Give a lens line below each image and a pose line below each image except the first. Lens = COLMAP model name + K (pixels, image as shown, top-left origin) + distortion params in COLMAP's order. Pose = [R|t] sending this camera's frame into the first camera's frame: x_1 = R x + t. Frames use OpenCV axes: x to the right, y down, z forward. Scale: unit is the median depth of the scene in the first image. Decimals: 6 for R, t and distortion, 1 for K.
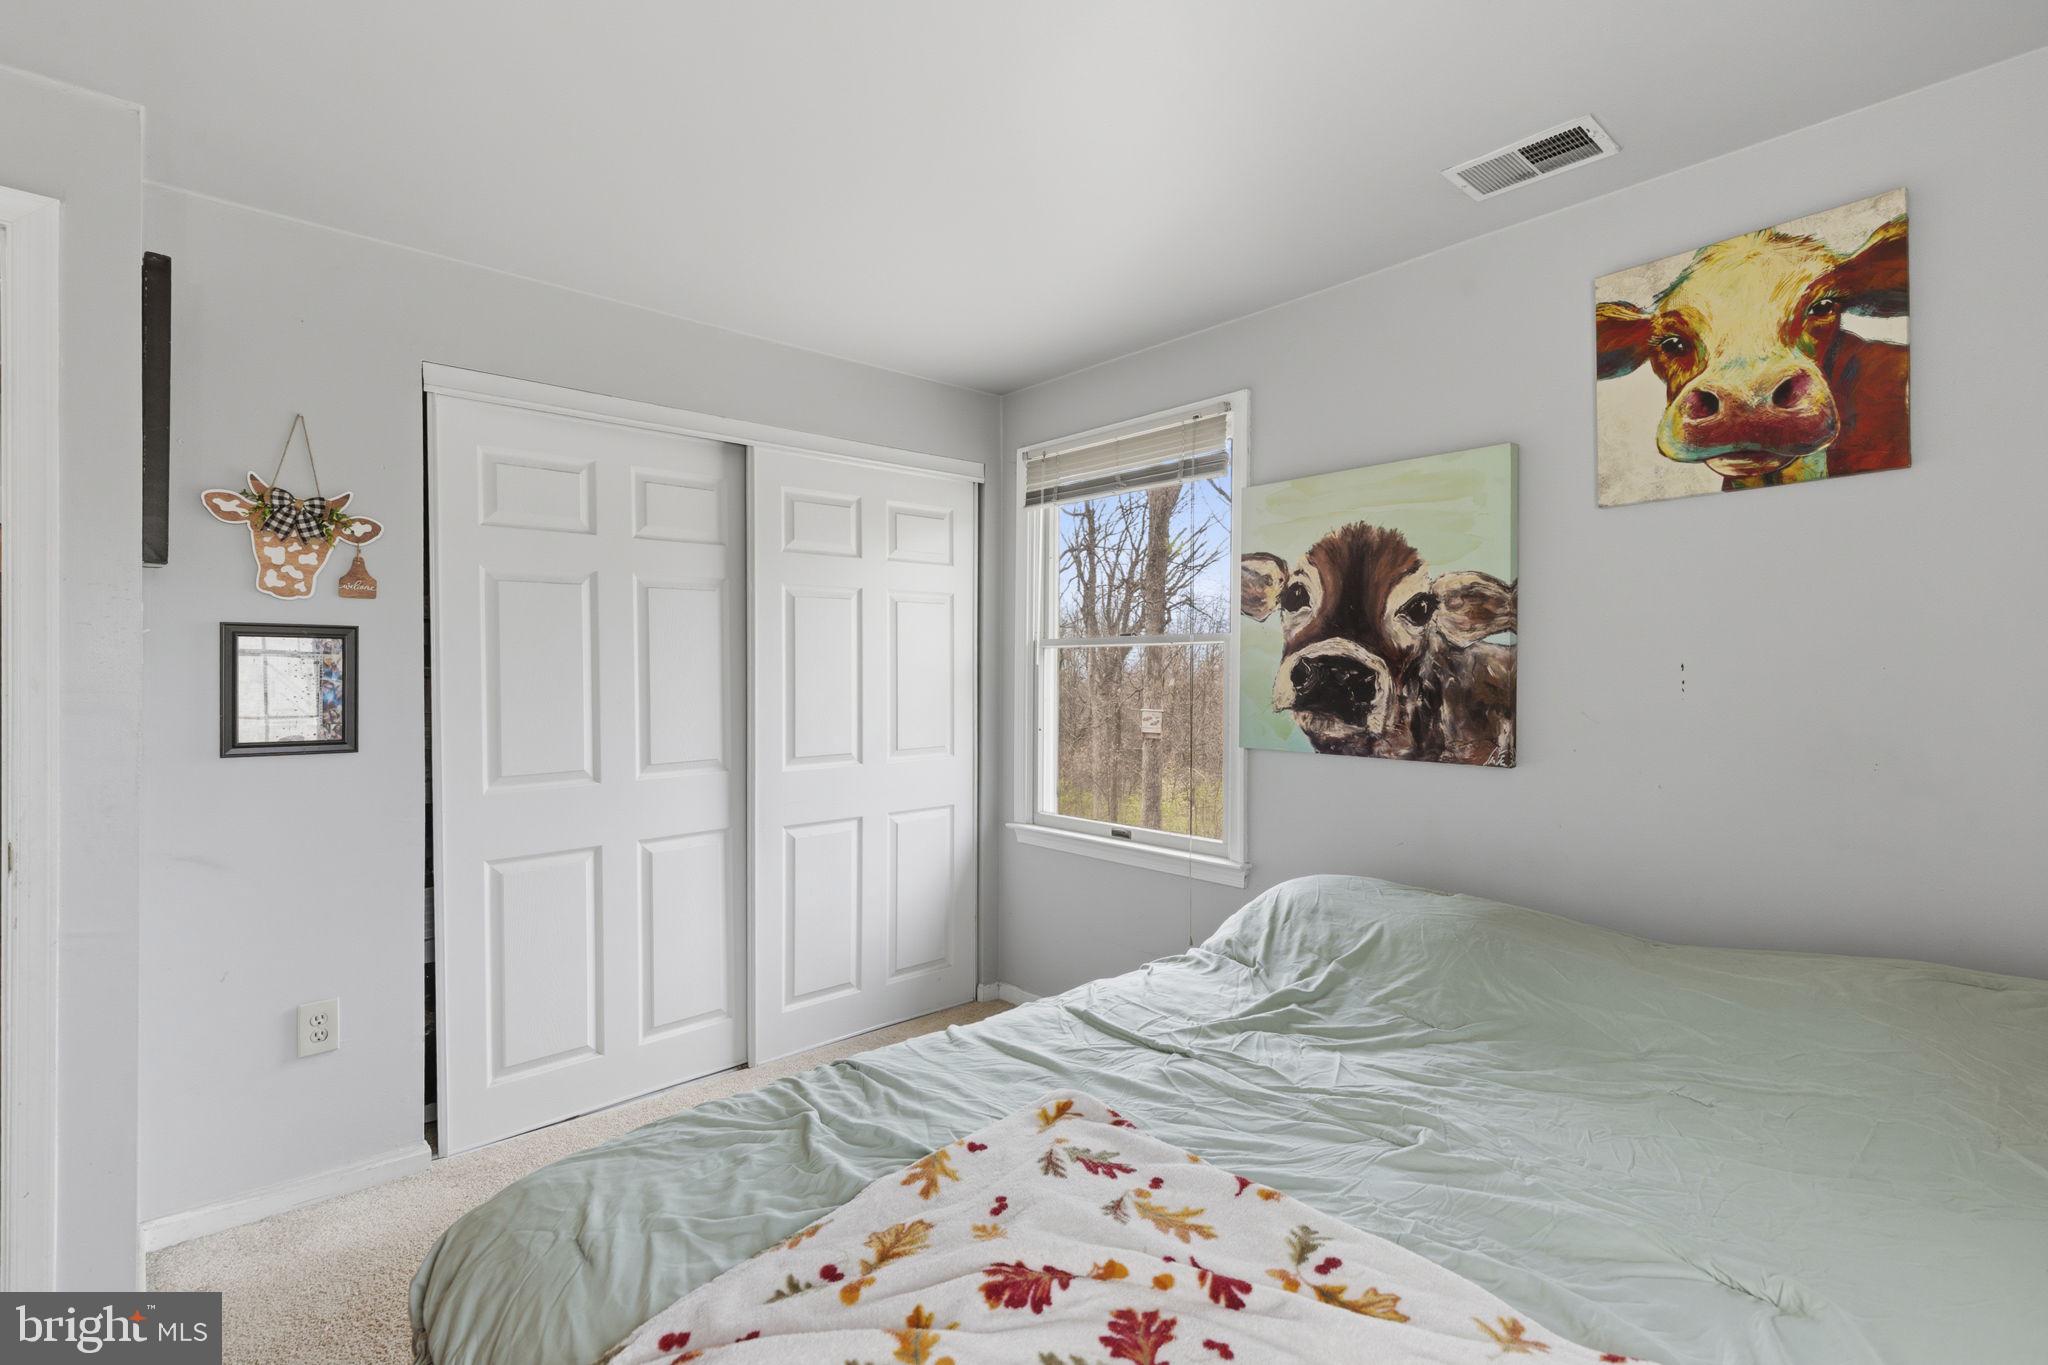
lens RADIAL K [[924.8, 0, 1012.4], [0, 924.8, 678.2], [0, 0, 1]] dist [0.005893, -0.000793]
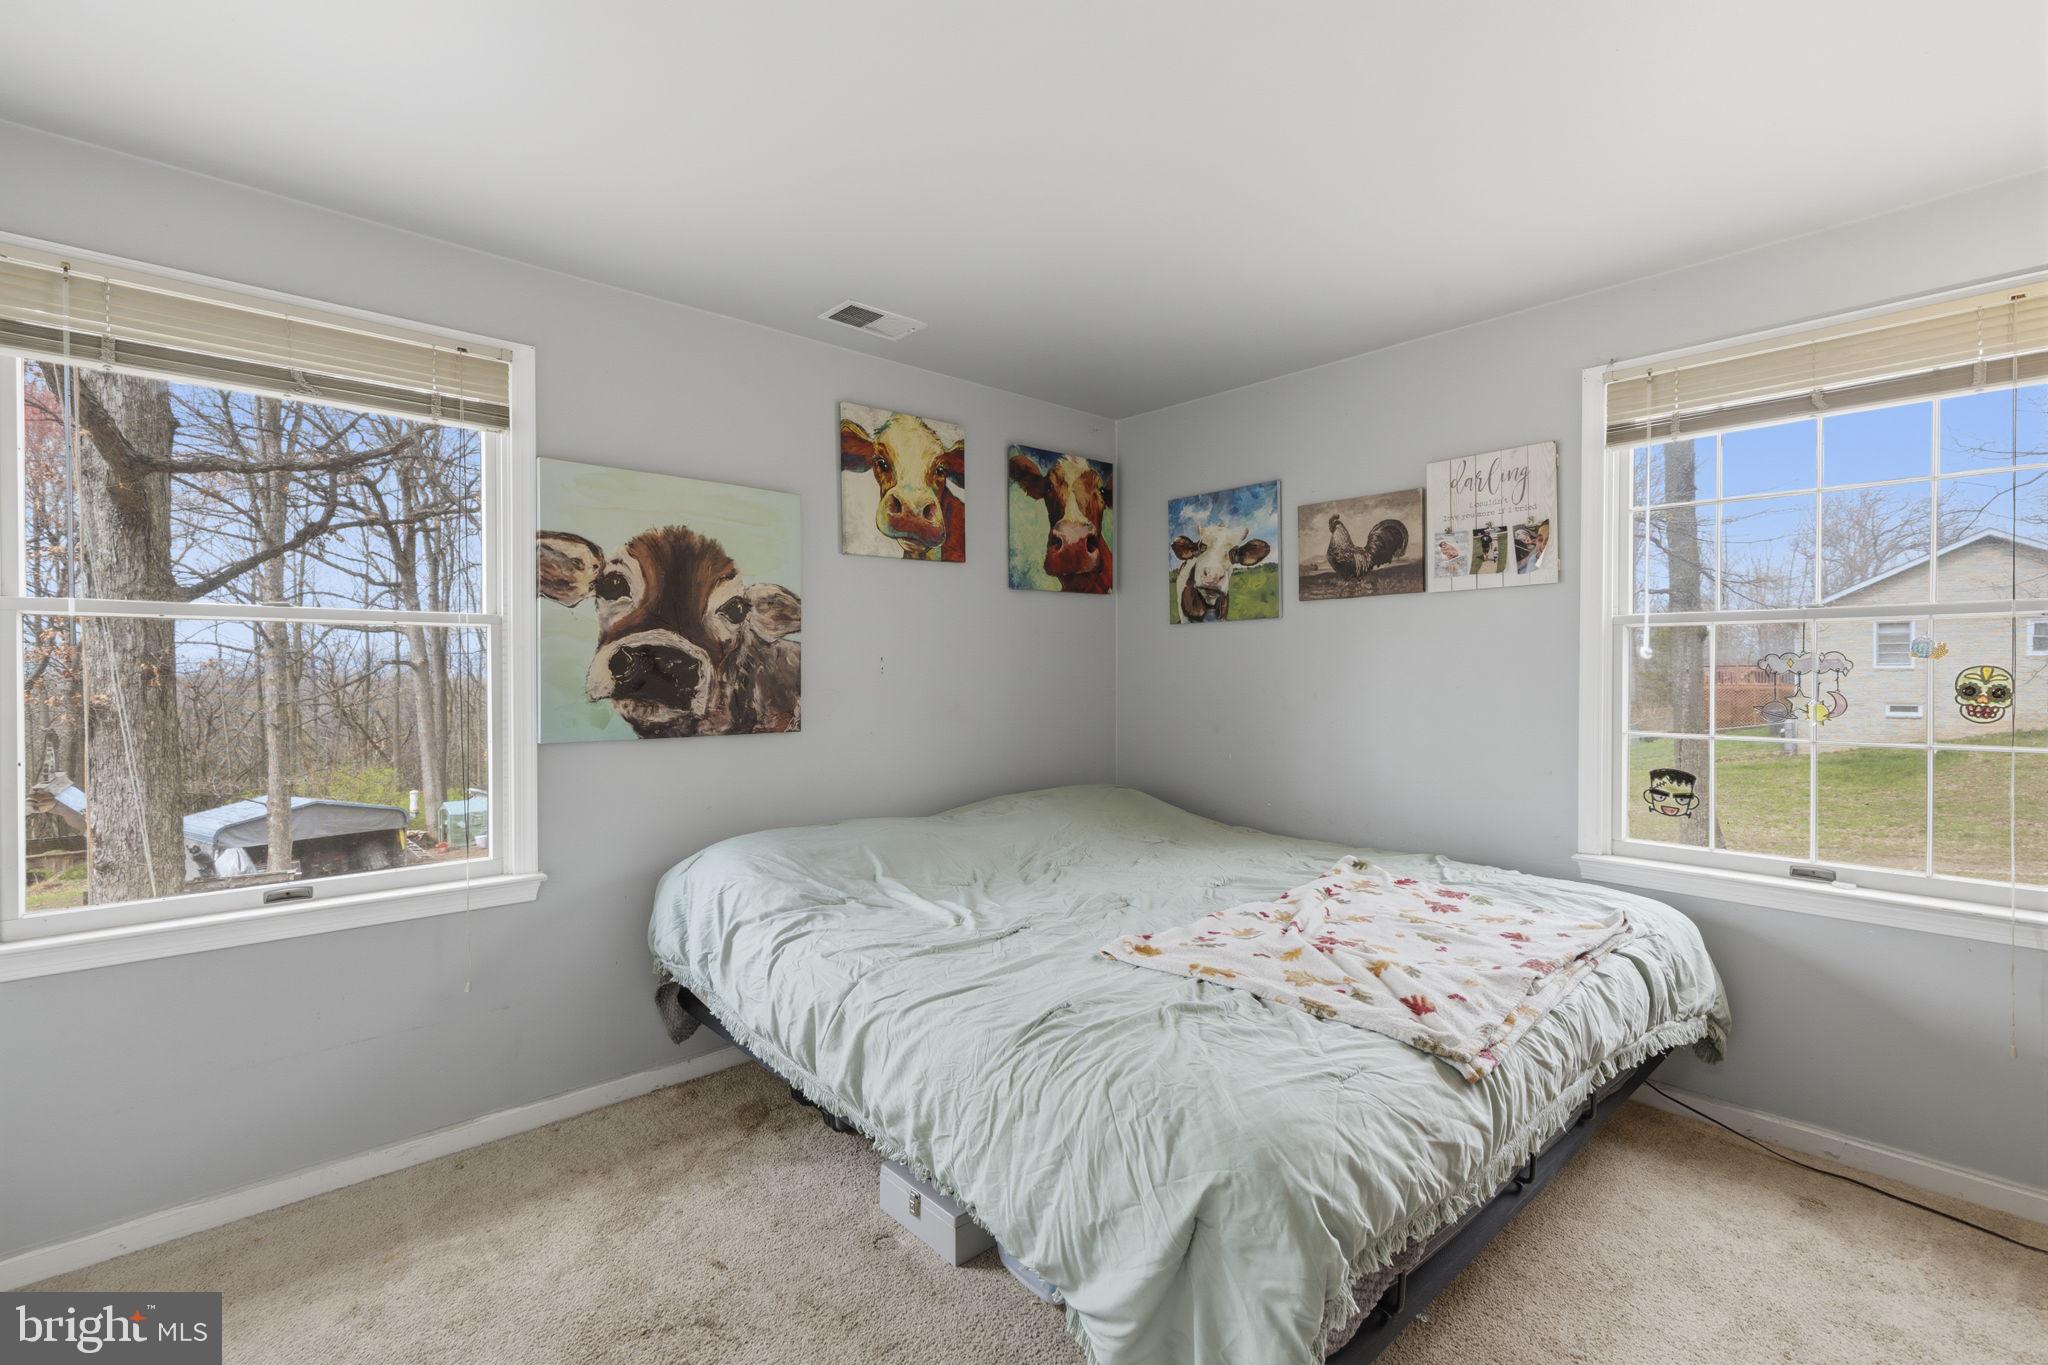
lens RADIAL K [[924.8, 0, 1012.9], [0, 924.8, 678.1], [0, 0, 1]] dist [0.005893, -0.000793]
pose [[0.007814, -0.012488, 0.999891, -0.752050], [0.003974, 0.999915, 0.012457, 0.001422], [-0.999962, 0.003876, 0.007863, 0.609473]]
